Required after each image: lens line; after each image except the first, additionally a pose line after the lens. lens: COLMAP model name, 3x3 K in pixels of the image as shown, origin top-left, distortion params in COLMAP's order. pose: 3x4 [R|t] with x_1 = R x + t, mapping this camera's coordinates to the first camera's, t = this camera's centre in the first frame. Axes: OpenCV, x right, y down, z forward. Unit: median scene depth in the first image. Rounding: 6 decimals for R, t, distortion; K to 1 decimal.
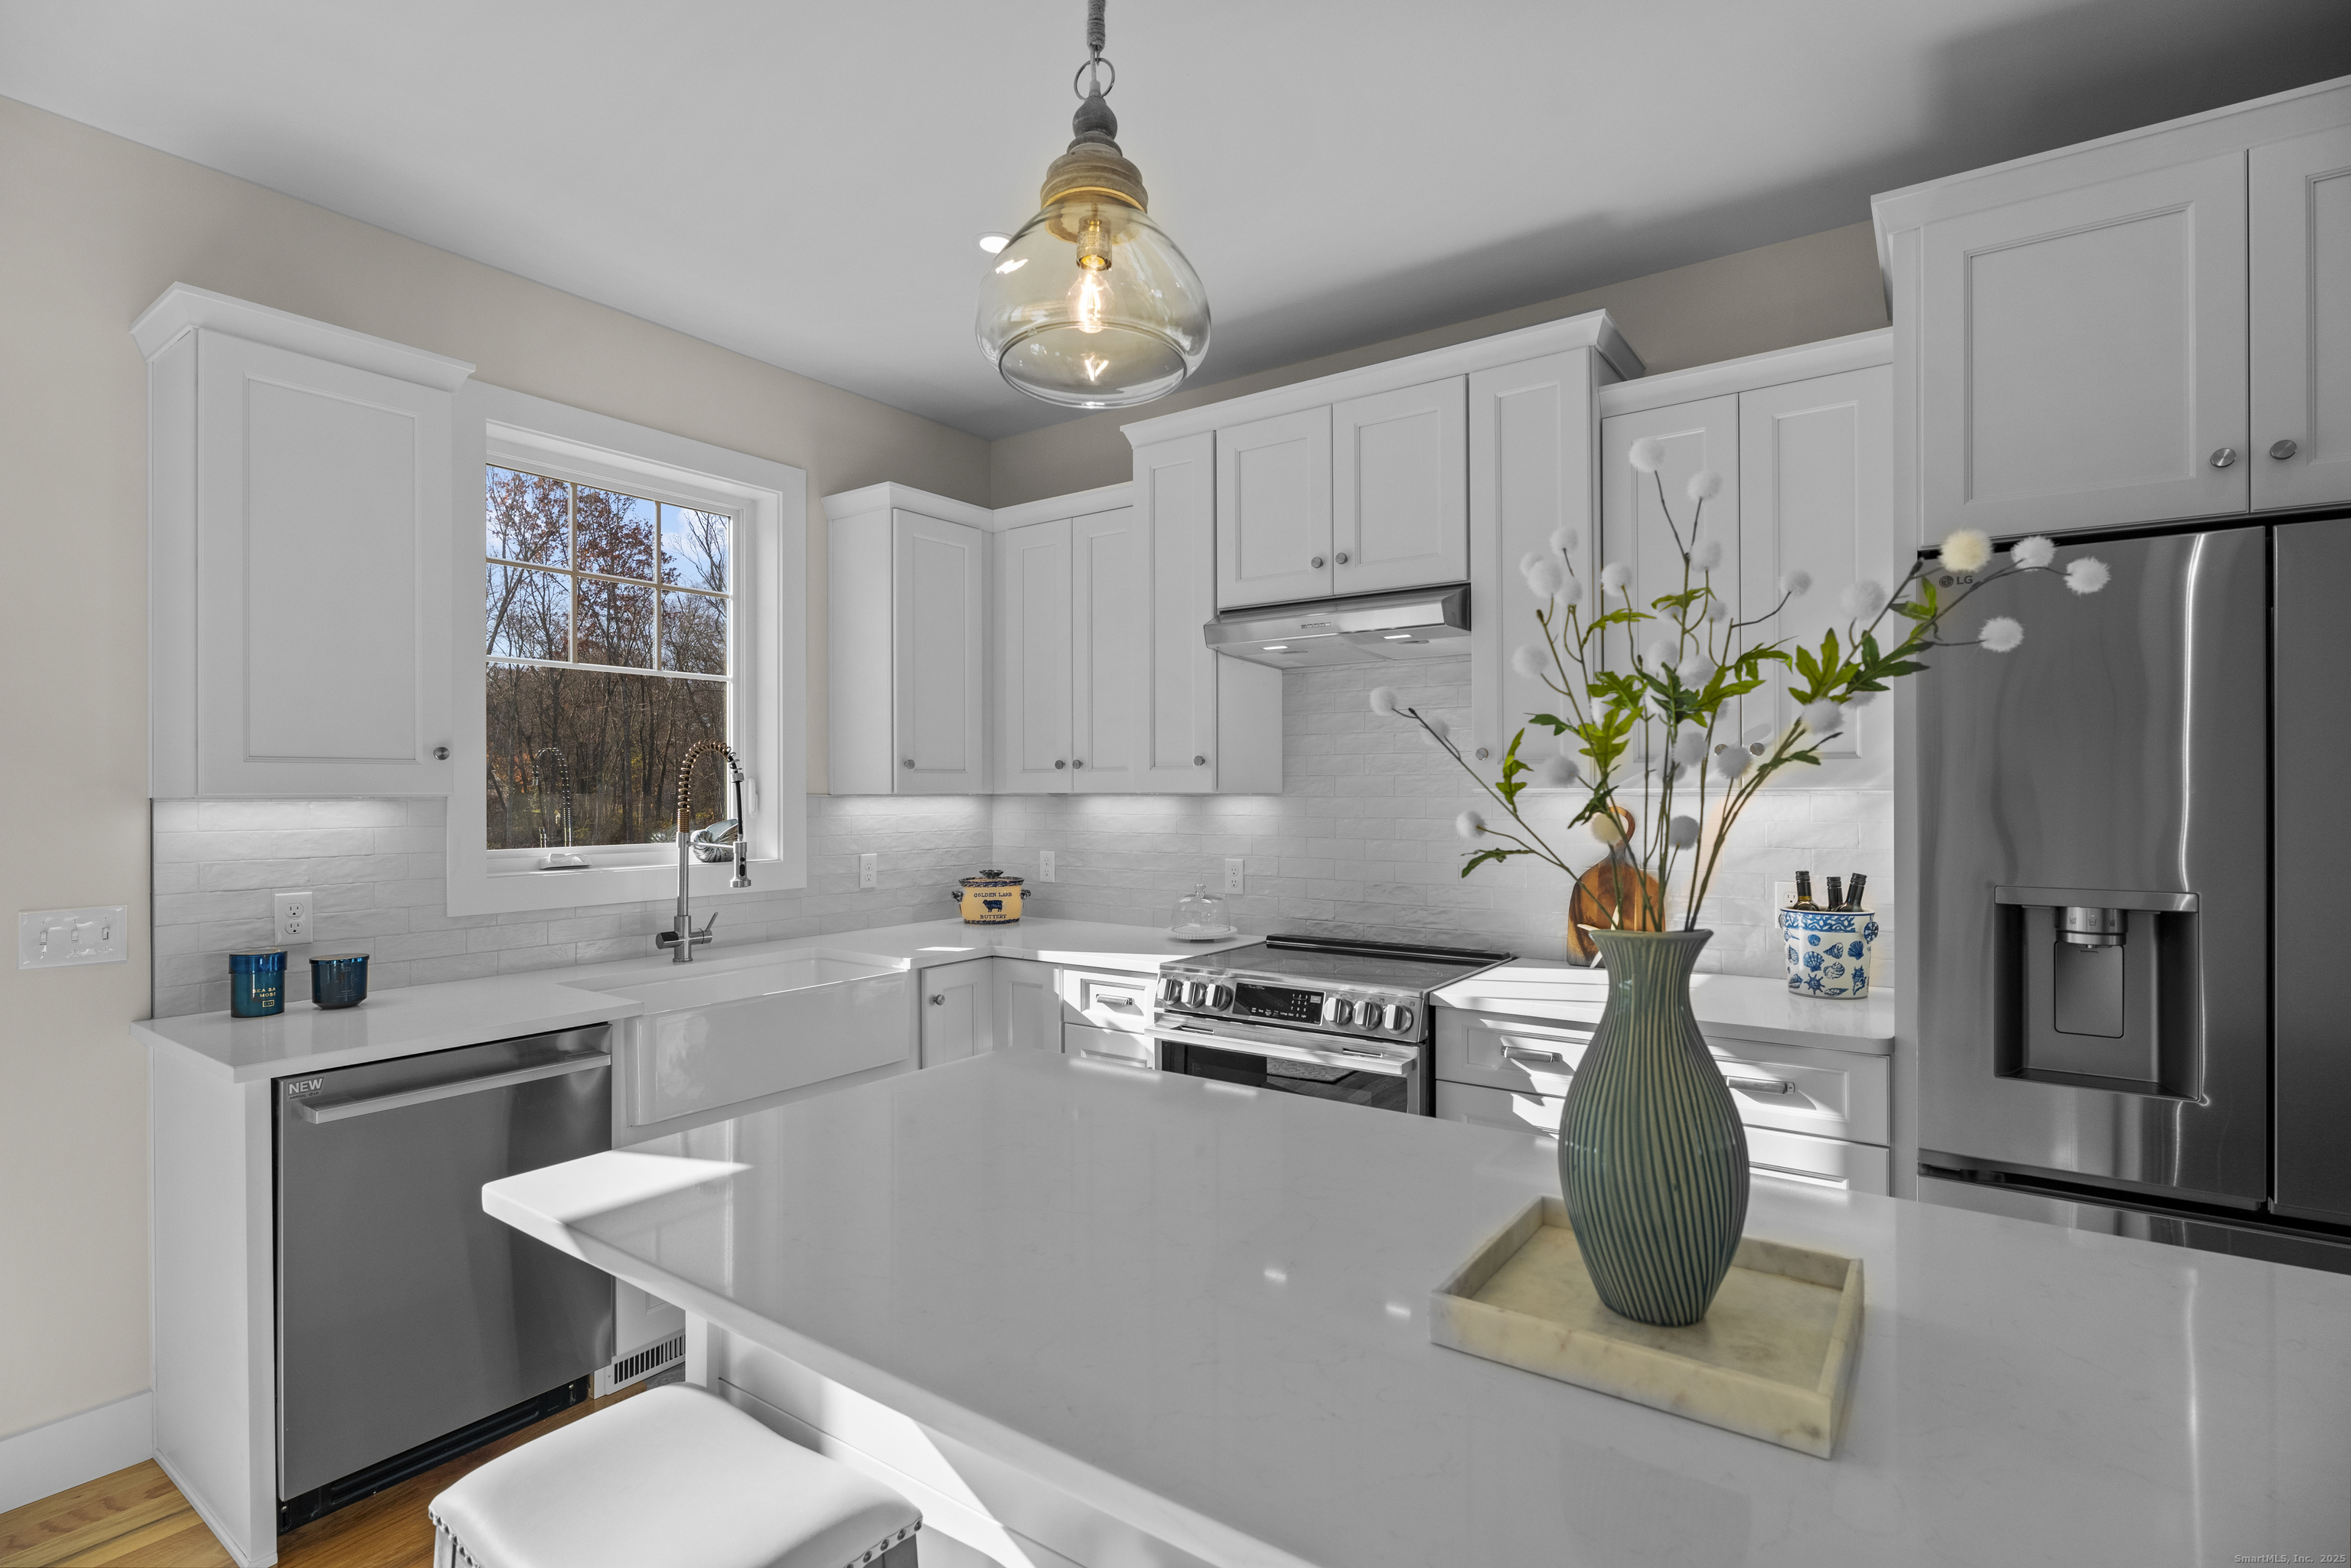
lens RADIAL K [[1124.5, 0, 1169.7], [0, 1124.5, 792.6], [0, 0, 1]] dist [-0.003788, 0.000228]
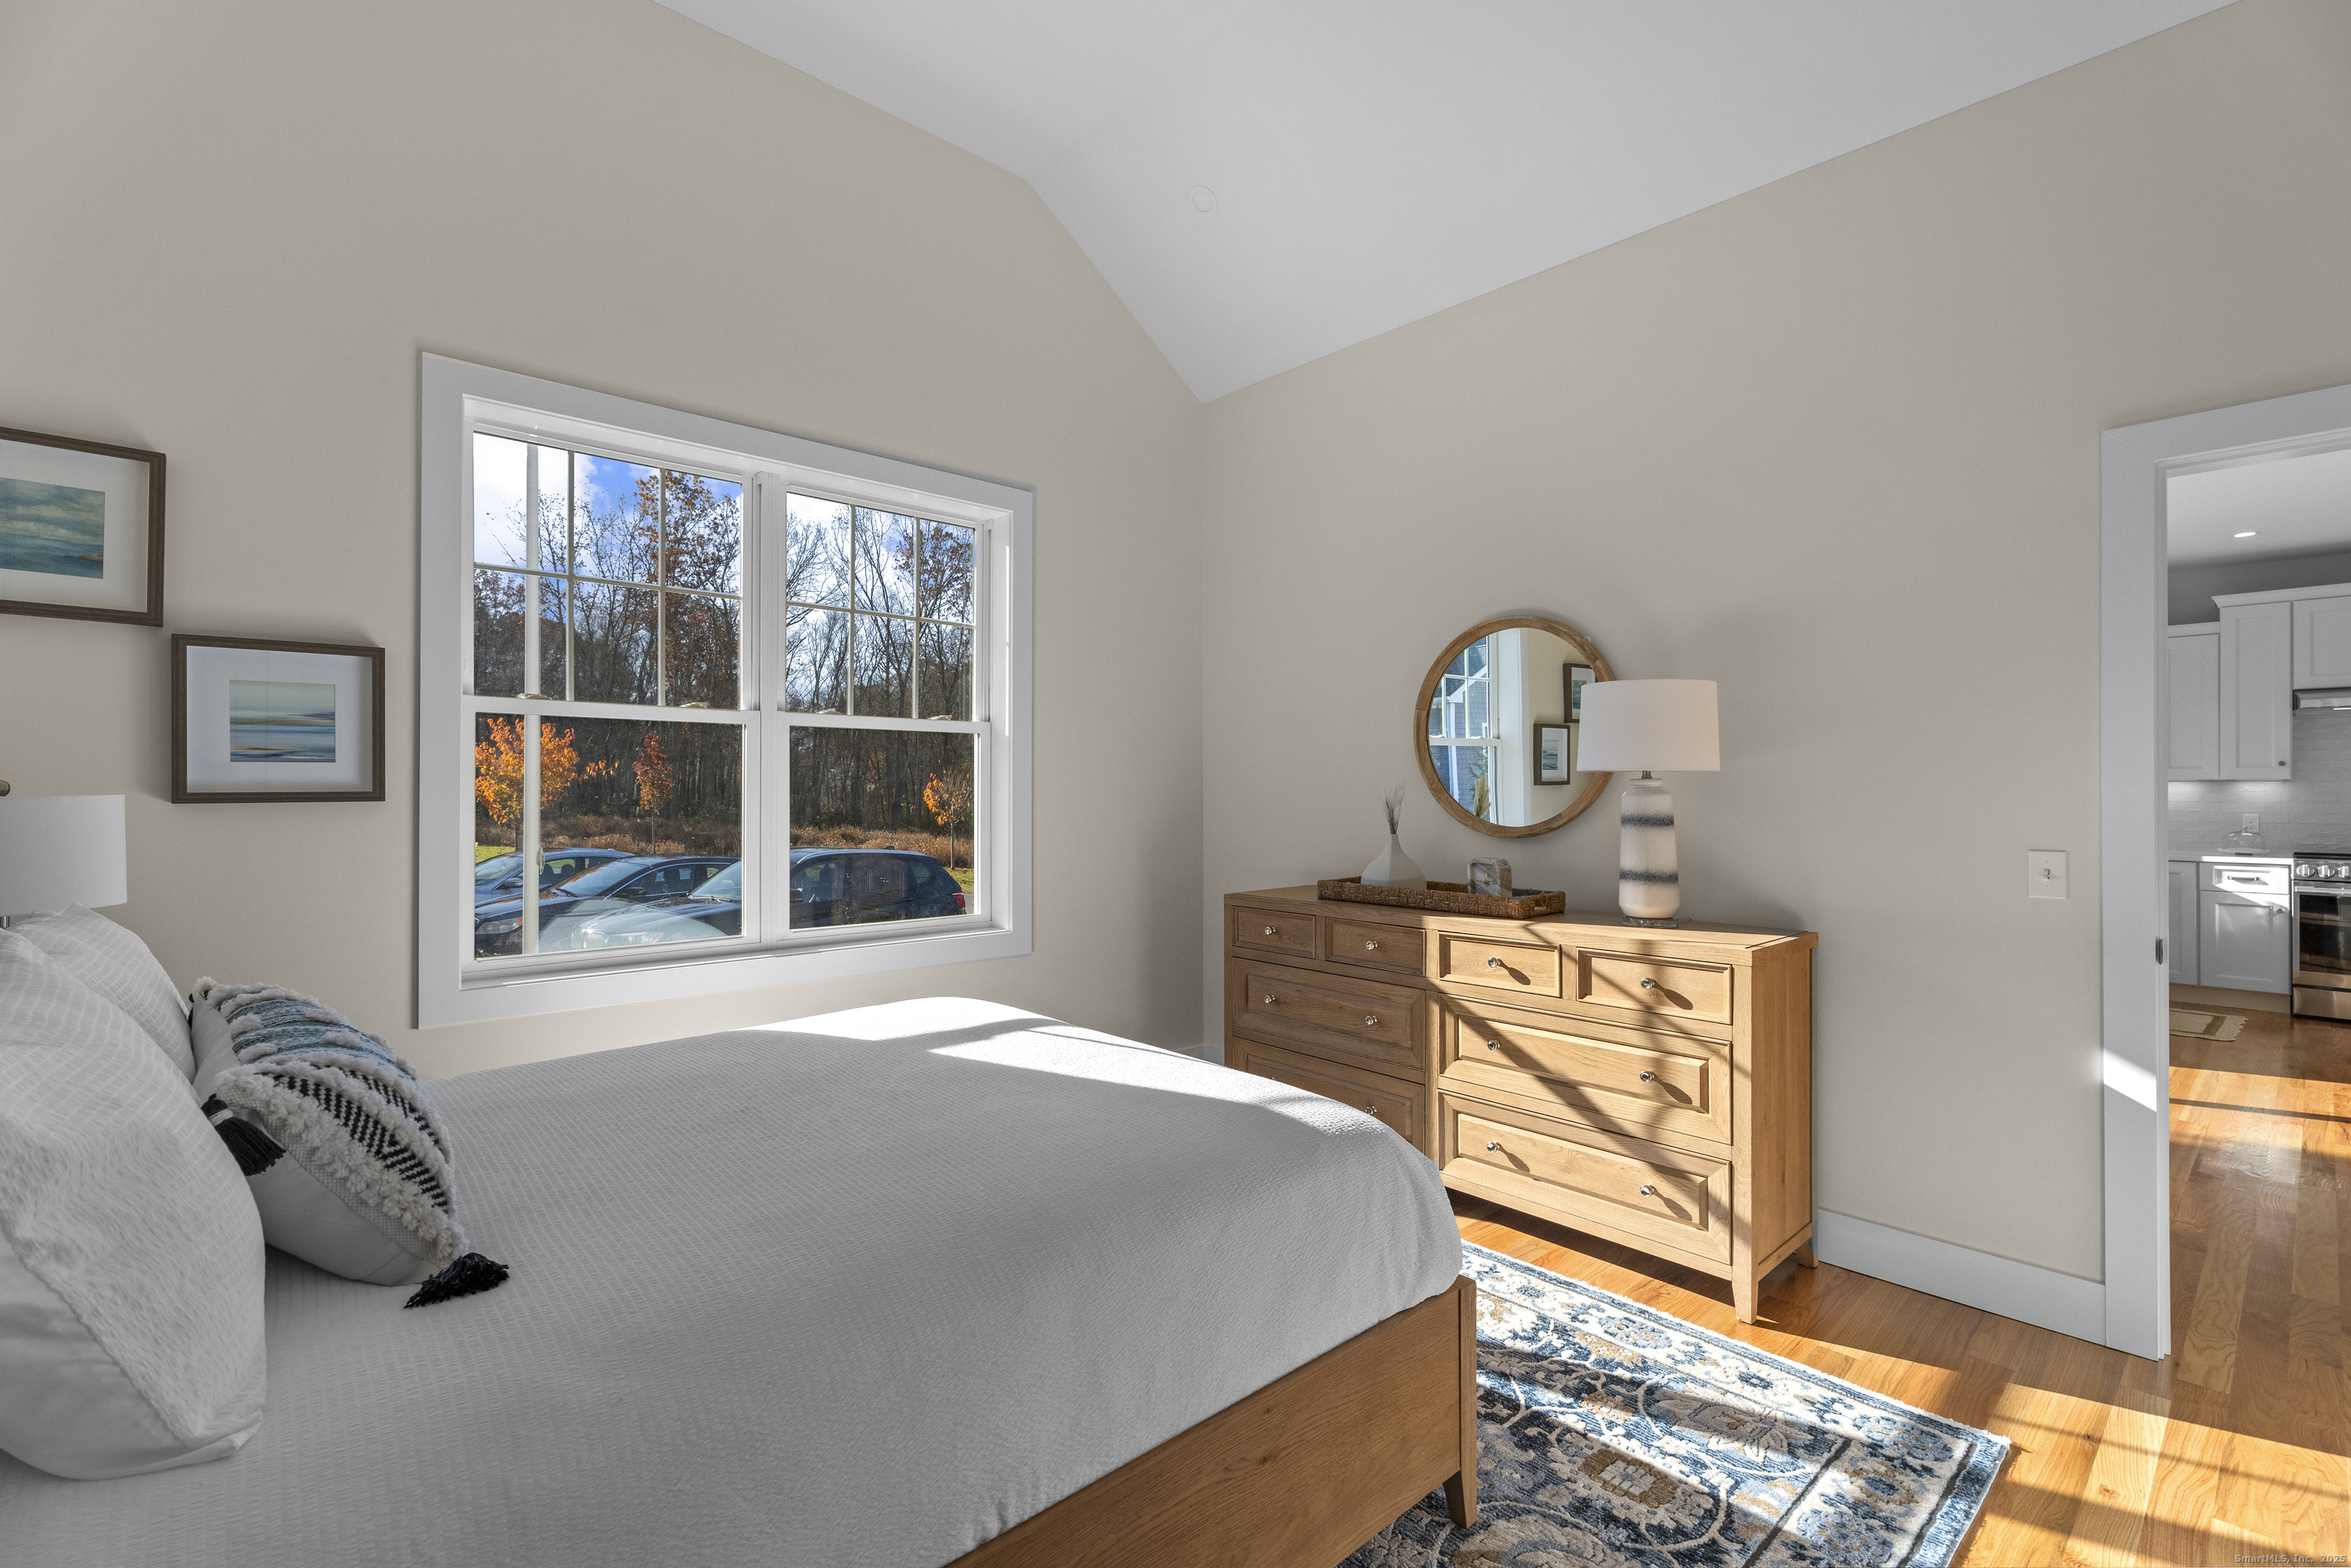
lens RADIAL K [[1037.3, 0, 1170.1], [0, 1037.3, 785.1], [0, 0, 1]] dist [-0.000068, 0.001056]
pose [[0.976454, 0.002515, -0.215710, -1.592250], [-0.003311, 0.999989, -0.003327, 0.025043], [0.215699, 0.003963, 0.976452, -1.317671]]
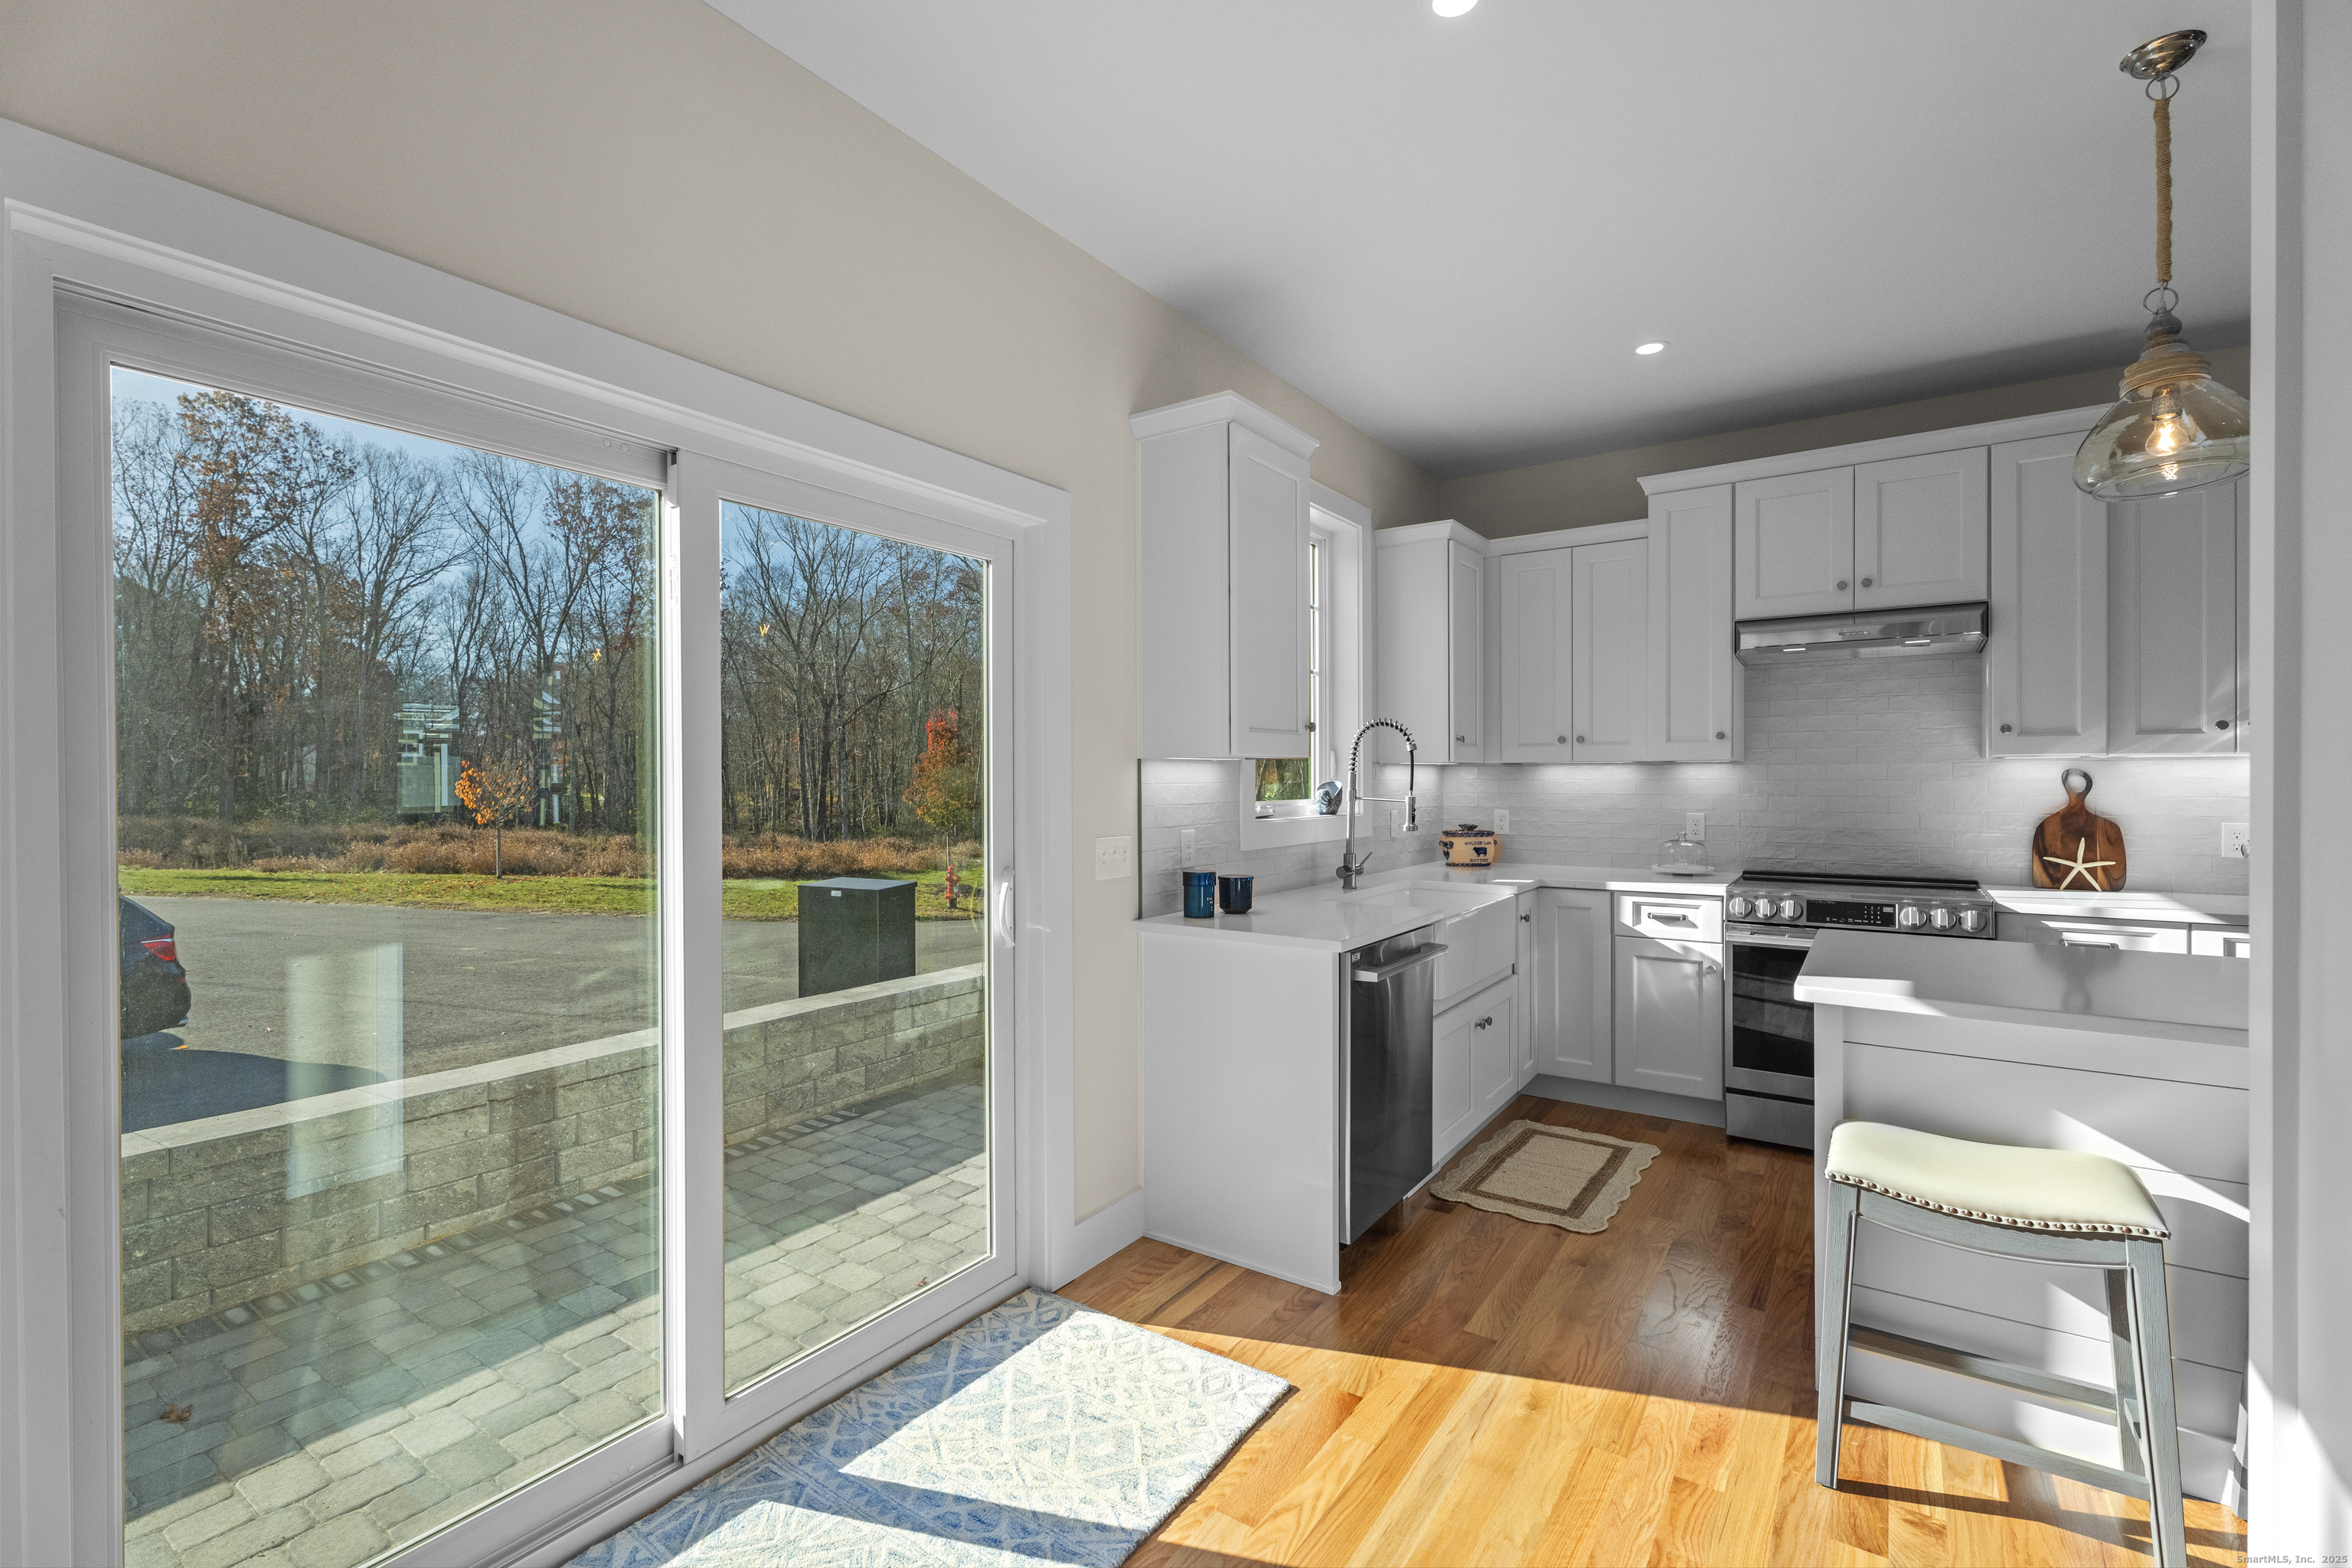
lens RADIAL K [[1037.8, 0, 1170.6], [0, 1037.8, 785.1], [0, 0, 1]] dist [-0.000068, 0.001056]
pose [[0.999854, -0.001099, 0.017035, -0.660229], [0.000975, 0.999973, 0.007273, 0.020900], [-0.017043, -0.007255, 0.999828, -0.205127]]
